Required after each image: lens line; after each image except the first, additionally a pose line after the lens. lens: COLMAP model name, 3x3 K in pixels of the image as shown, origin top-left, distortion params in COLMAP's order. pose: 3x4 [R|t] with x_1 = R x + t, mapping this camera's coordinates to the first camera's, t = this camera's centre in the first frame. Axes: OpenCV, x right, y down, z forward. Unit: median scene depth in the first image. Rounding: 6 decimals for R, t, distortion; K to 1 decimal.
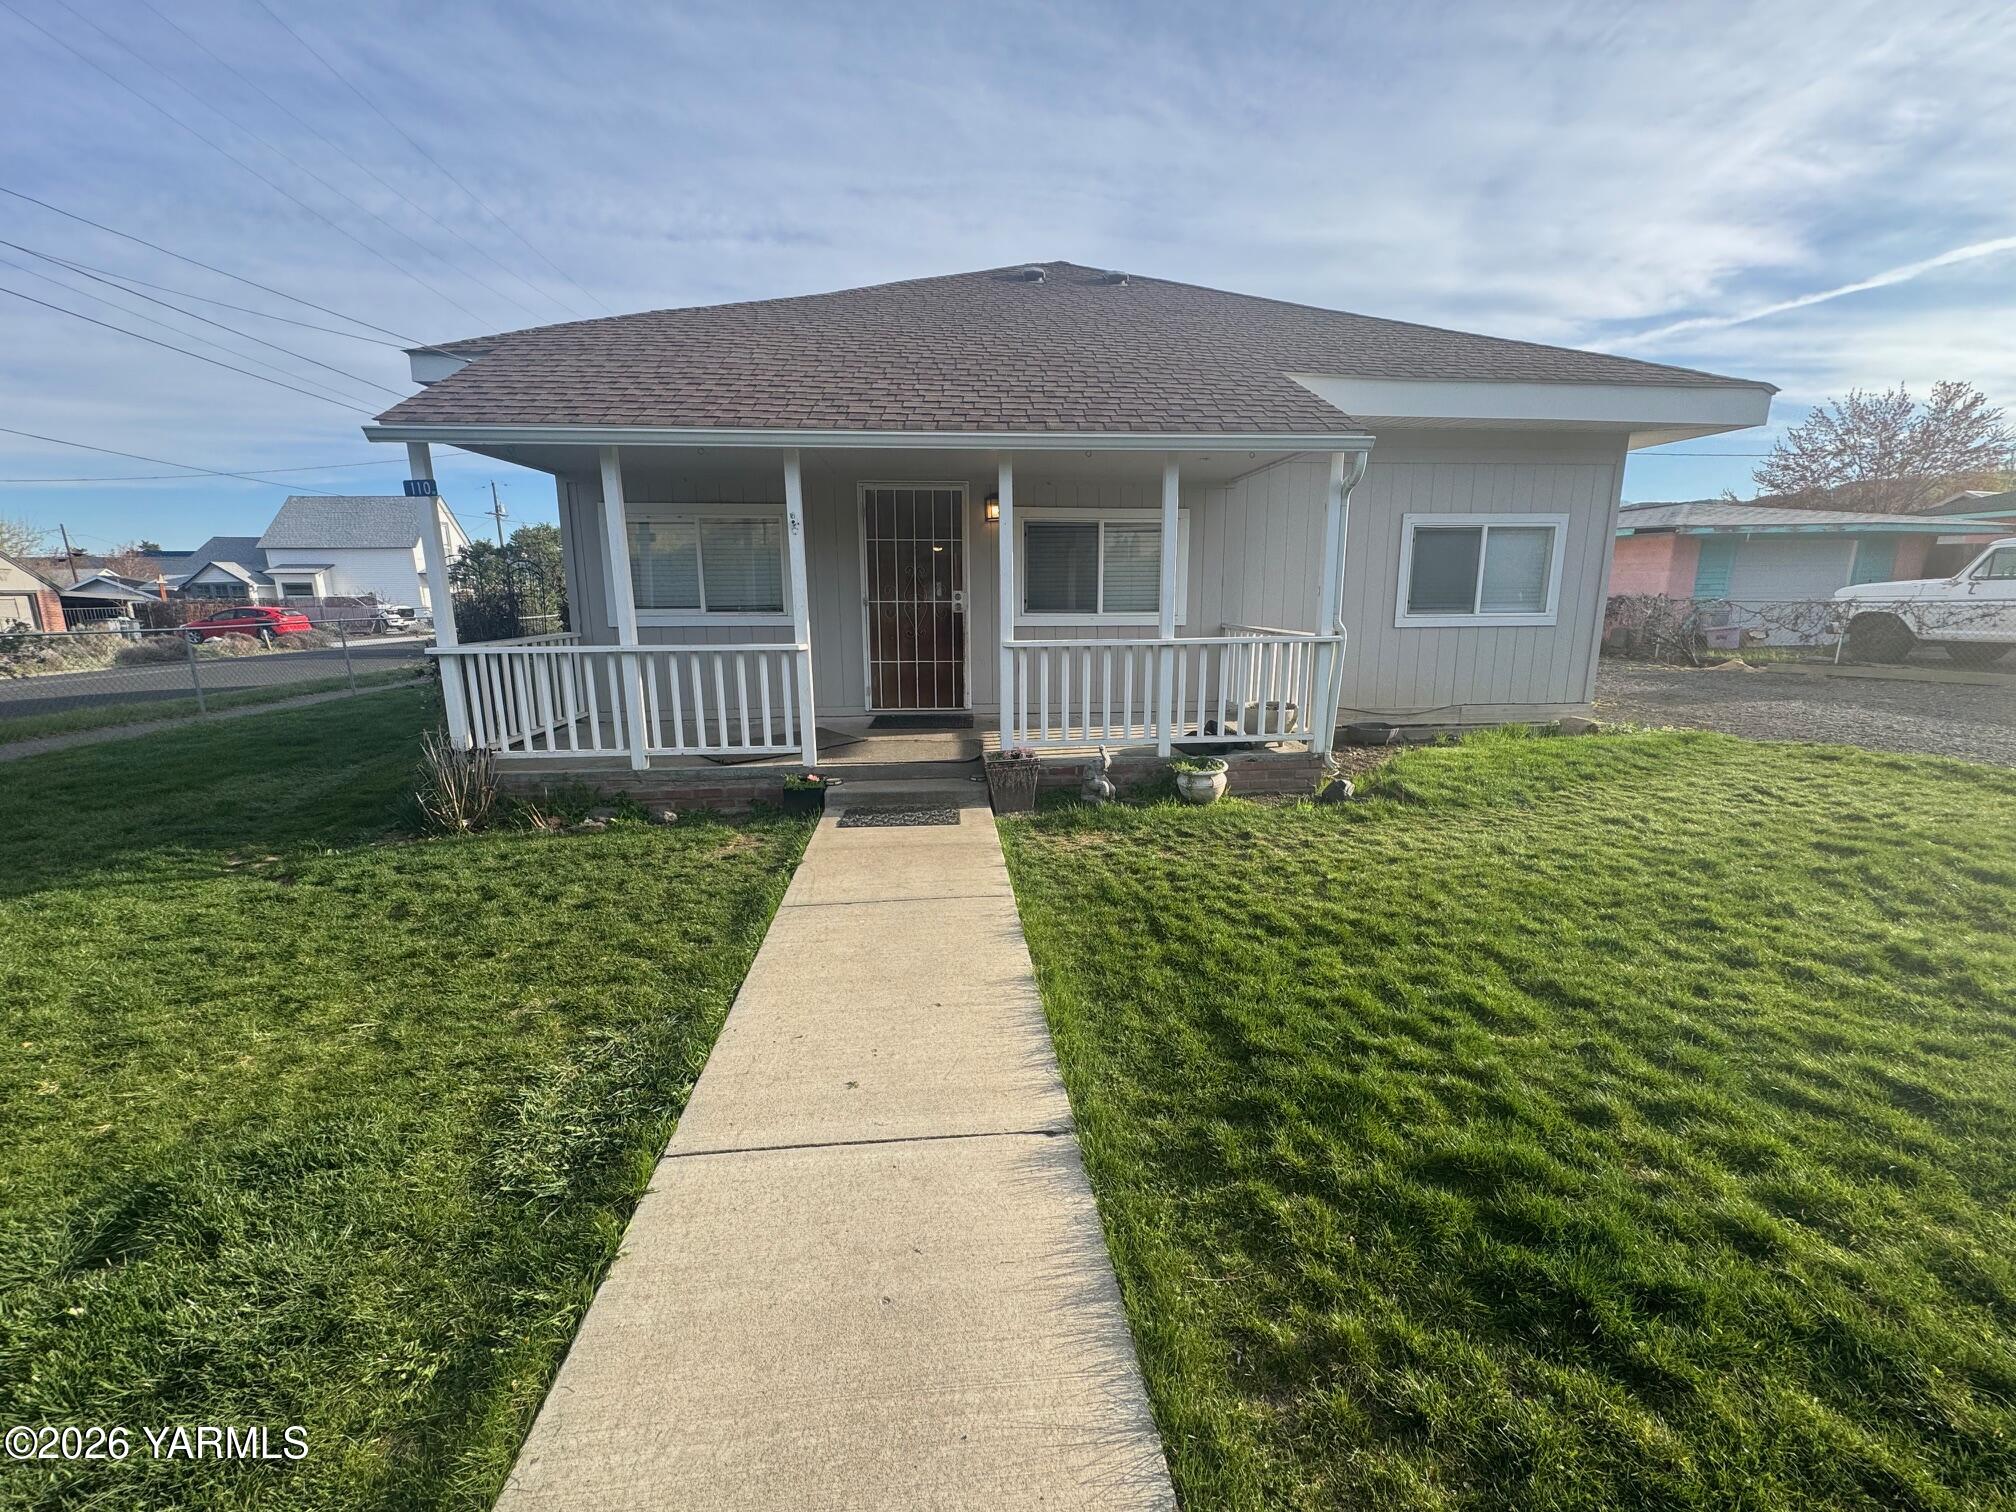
lens RADIAL K [[803.0, 0, 1008.0], [0, 803.0, 756.0], [0, 0, 1]] dist [0.000770, -0.000058]
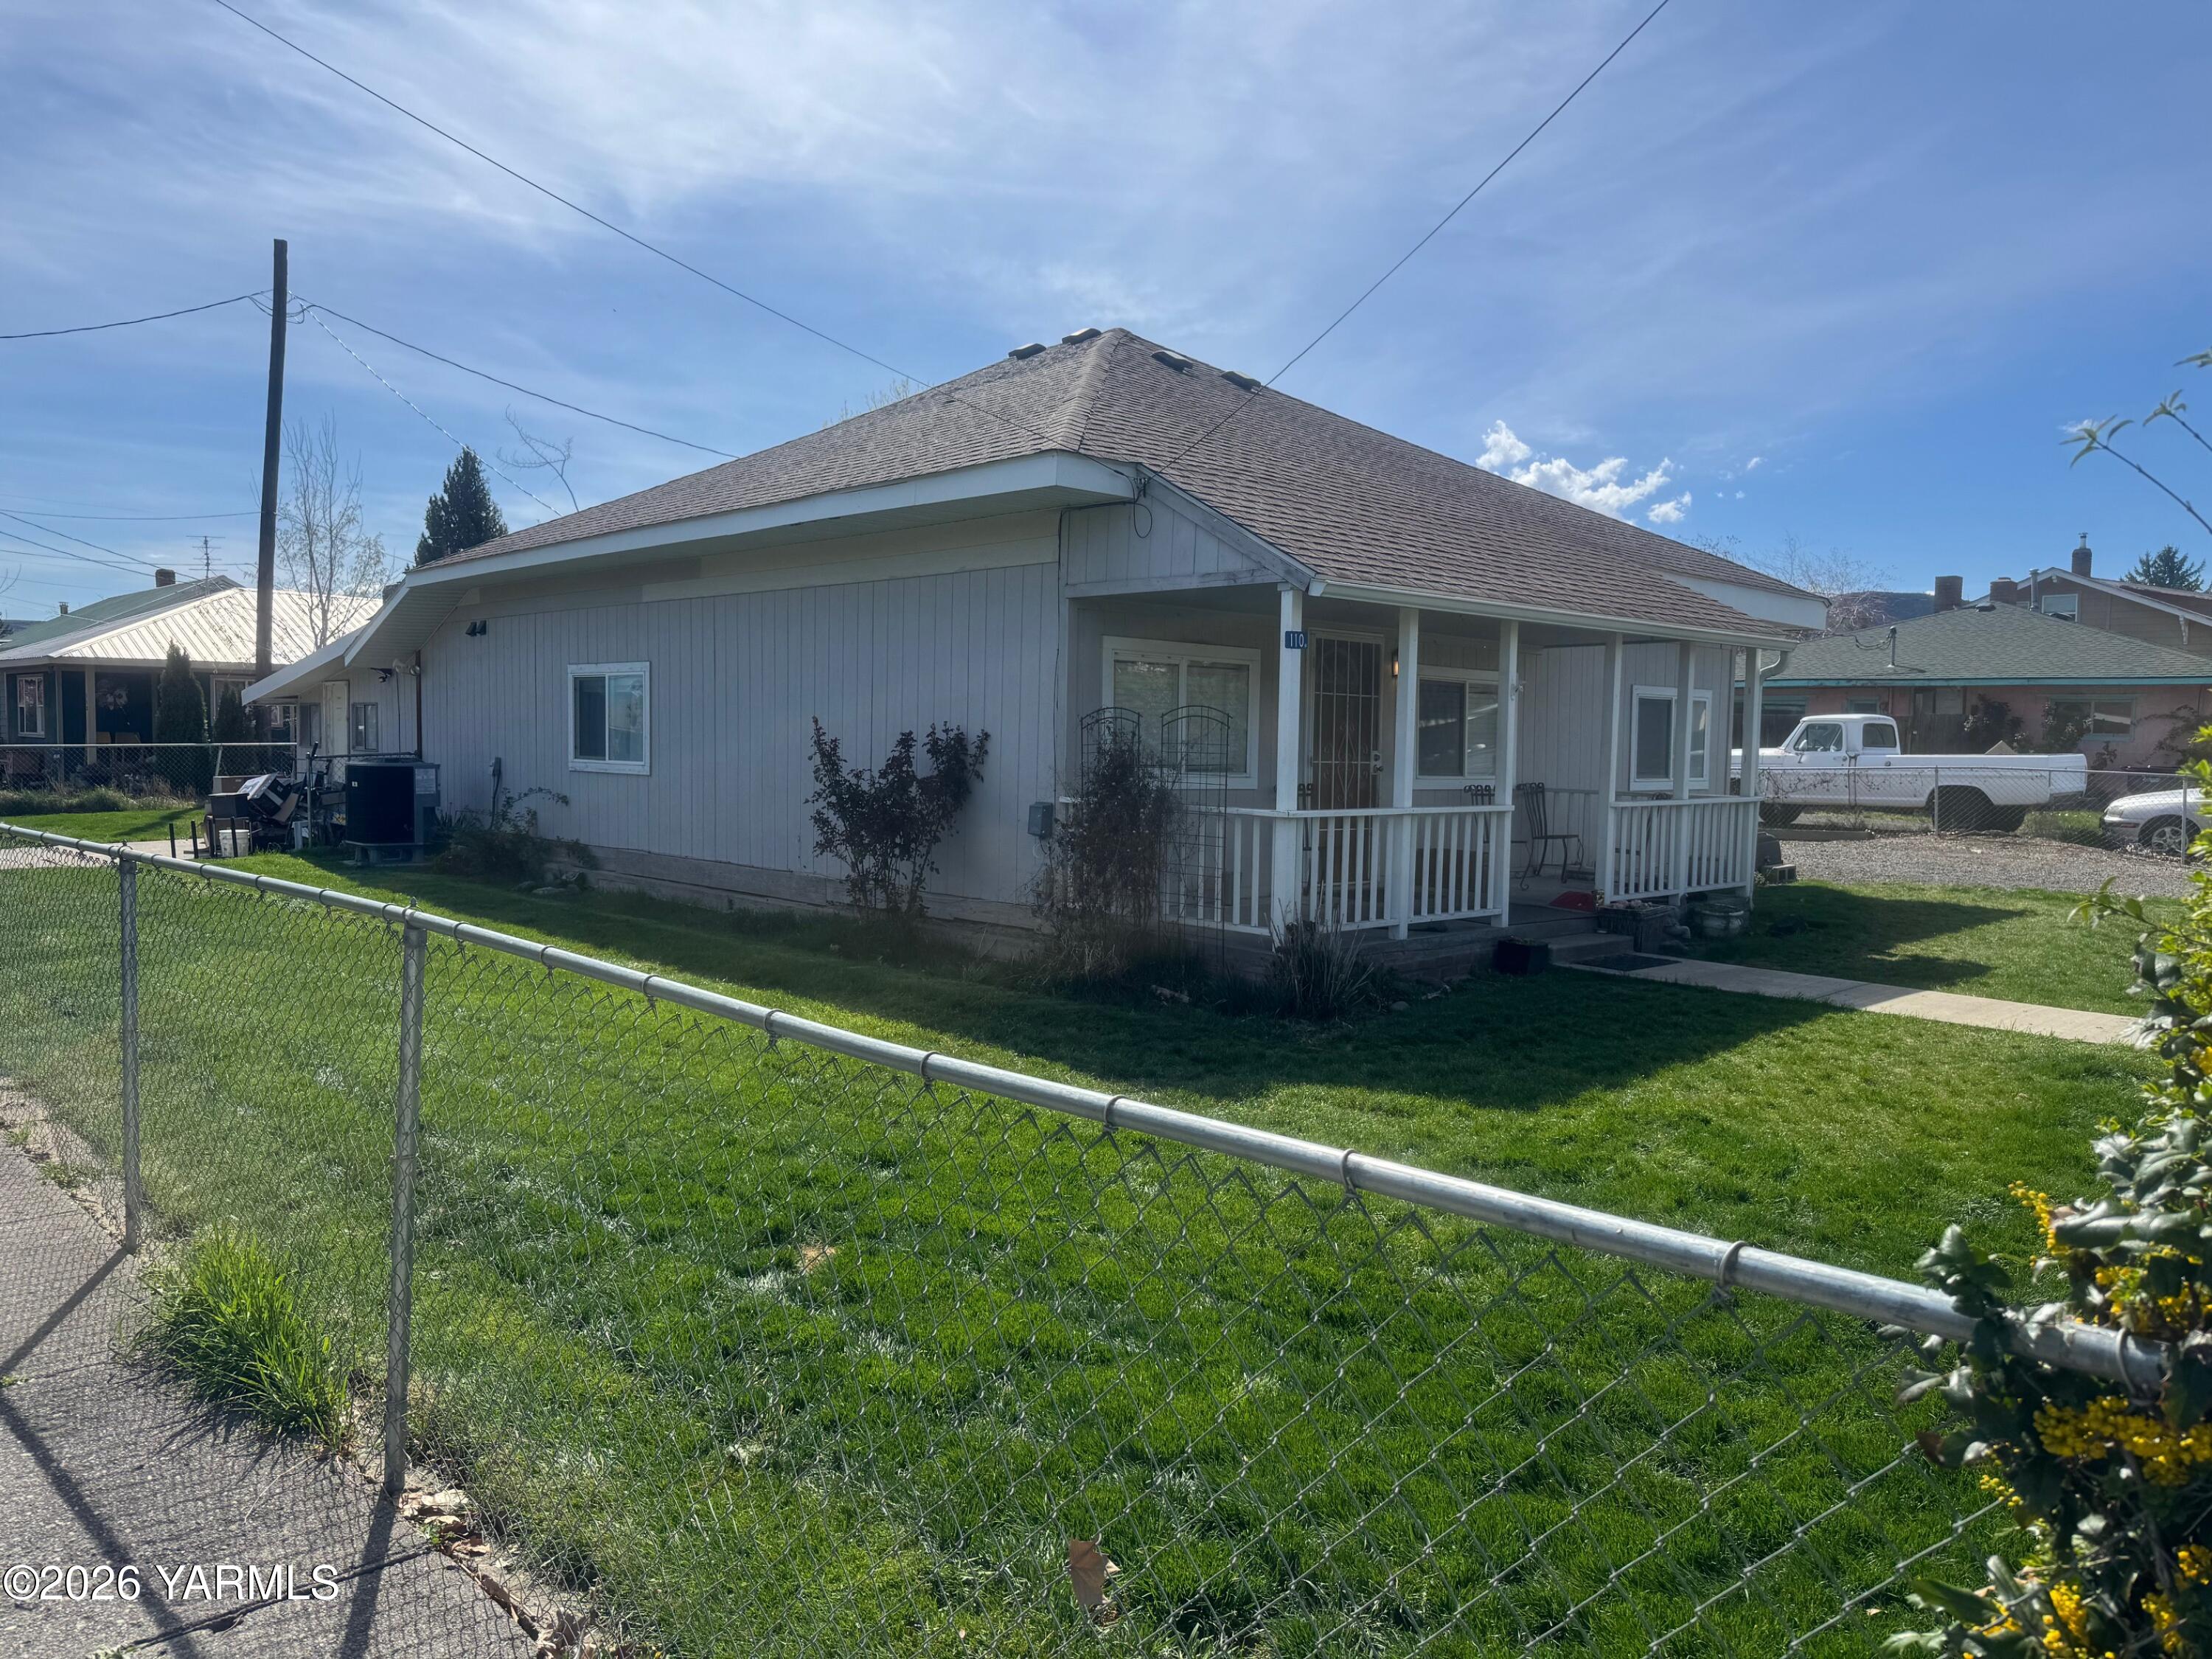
lens RADIAL K [[1628.1, 0, 1106.0], [0, 1628.1, 829.5], [0, 0, 1]] dist [-0.086905, -0.000762]
pose [[0.795736, -0.016181, 0.605428, -1.357776], [0.101084, 0.989170, -0.106421, 0.040875], [-0.597149, 0.145882, 0.788753, -0.223101]]
